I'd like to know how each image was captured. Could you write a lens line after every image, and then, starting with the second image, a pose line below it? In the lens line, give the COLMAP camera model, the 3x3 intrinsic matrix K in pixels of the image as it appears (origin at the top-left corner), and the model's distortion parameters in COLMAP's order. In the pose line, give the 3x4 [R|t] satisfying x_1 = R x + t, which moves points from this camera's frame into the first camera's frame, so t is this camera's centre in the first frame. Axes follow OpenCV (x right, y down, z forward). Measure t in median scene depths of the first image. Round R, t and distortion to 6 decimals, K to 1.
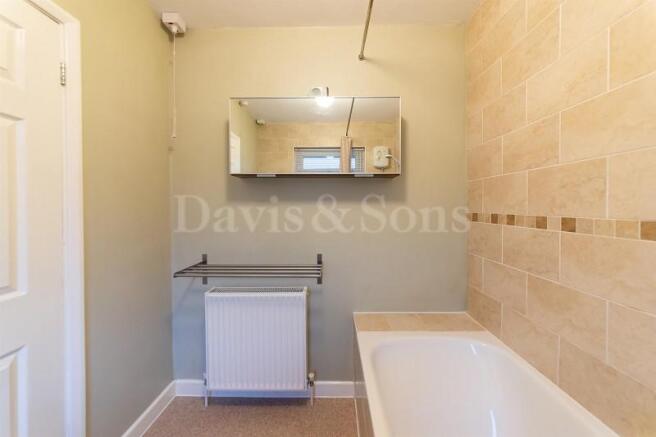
lens RADIAL K [[230.3, 0, 329.2], [0, 230.3, 209.4], [0, 0, 1]] dist [-0.002894, 0.000127]
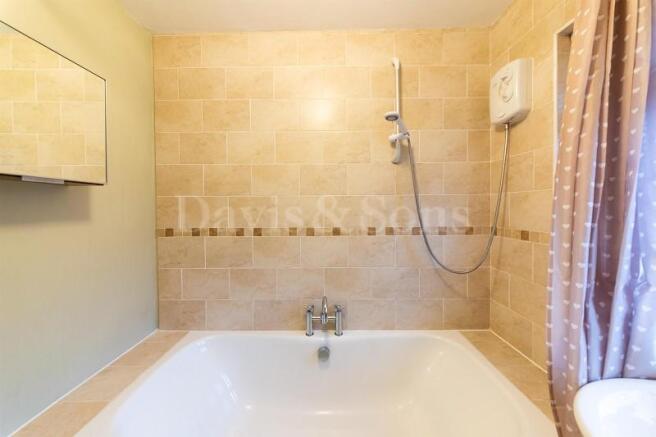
lens RADIAL K [[230.3, 0, 327.9], [0, 230.3, 213.3], [0, 0, 1]] dist [-0.002894, 0.000127]
pose [[-0.008573, -0.018107, 0.999799, -0.536590], [0.020727, 0.999618, 0.018282, -0.073795], [-0.999748, 0.020880, -0.008195, 0.384139]]
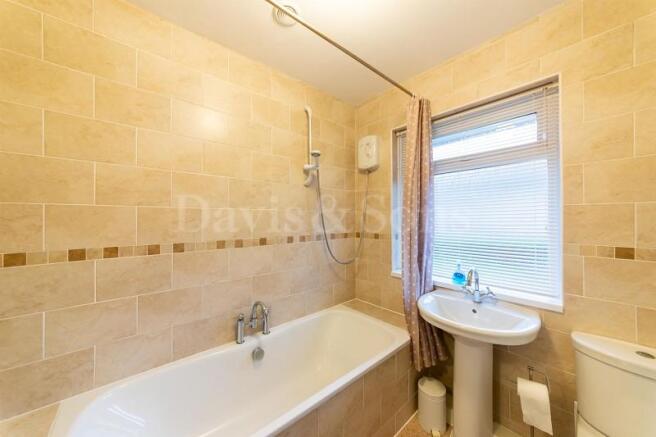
lens RADIAL K [[230.3, 0, 327.0], [0, 230.3, 220.2], [0, 0, 1]] dist [-0.002894, 0.000127]
pose [[-0.669646, -0.000285, 0.742680, -0.592782], [0.016181, 0.999757, 0.014973, -0.098256], [-0.742504, 0.022045, -0.669479, 1.018026]]
